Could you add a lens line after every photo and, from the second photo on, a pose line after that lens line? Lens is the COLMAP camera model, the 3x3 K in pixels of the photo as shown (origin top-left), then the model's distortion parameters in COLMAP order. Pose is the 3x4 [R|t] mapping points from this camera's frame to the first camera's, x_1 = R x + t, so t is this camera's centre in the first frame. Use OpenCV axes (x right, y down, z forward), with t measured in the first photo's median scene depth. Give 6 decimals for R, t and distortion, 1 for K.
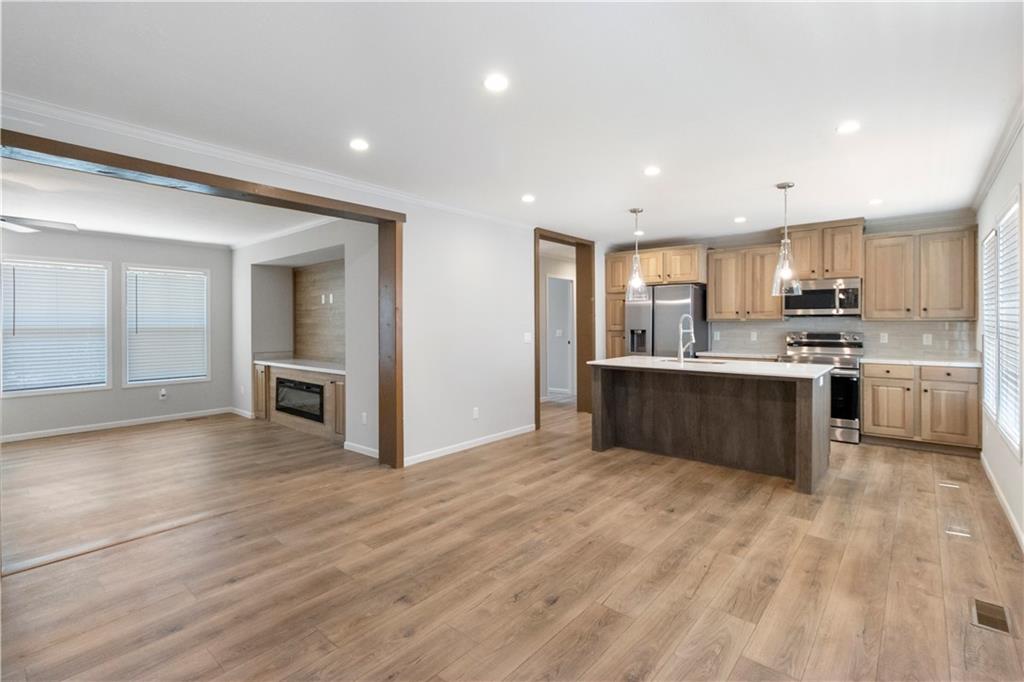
lens RADIAL K [[466.3, 0, 505.8], [0, 466.3, 333.7], [0, 0, 1]] dist [0.000838, 0.001872]
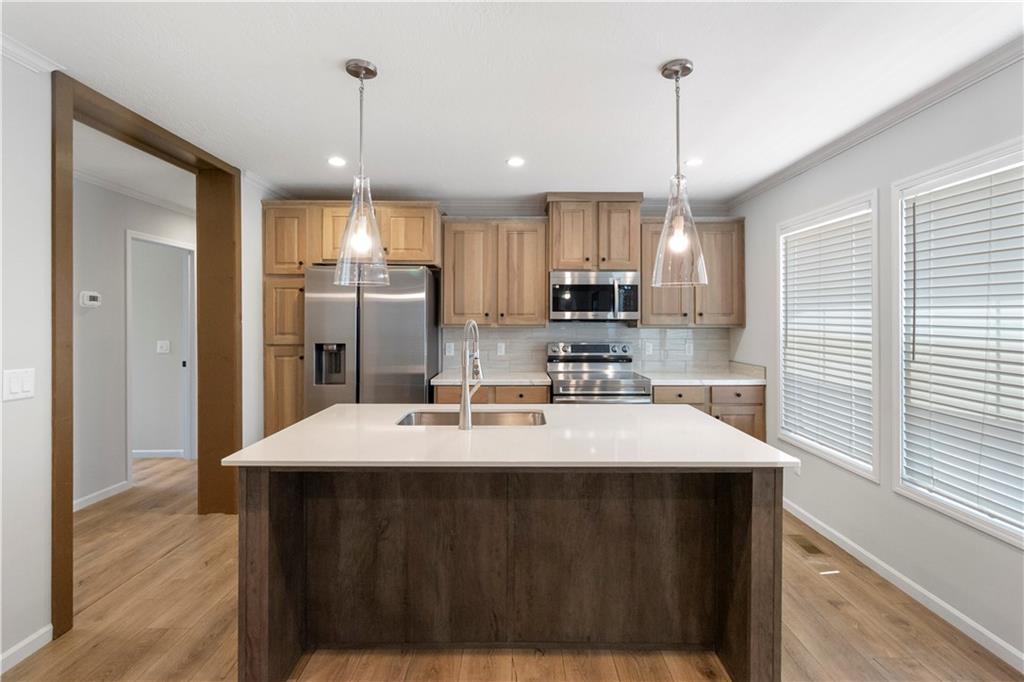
lens RADIAL K [[472.2, 0, 514.2], [0, 472.2, 318.1], [0, 0, 1]] dist [0.001494, 0.000287]
pose [[0.748505, 0.006000, 0.663102, 0.090768], [0.013204, 0.999626, -0.023949, -0.026315], [-0.662998, 0.026682, 0.748146, 0.519822]]
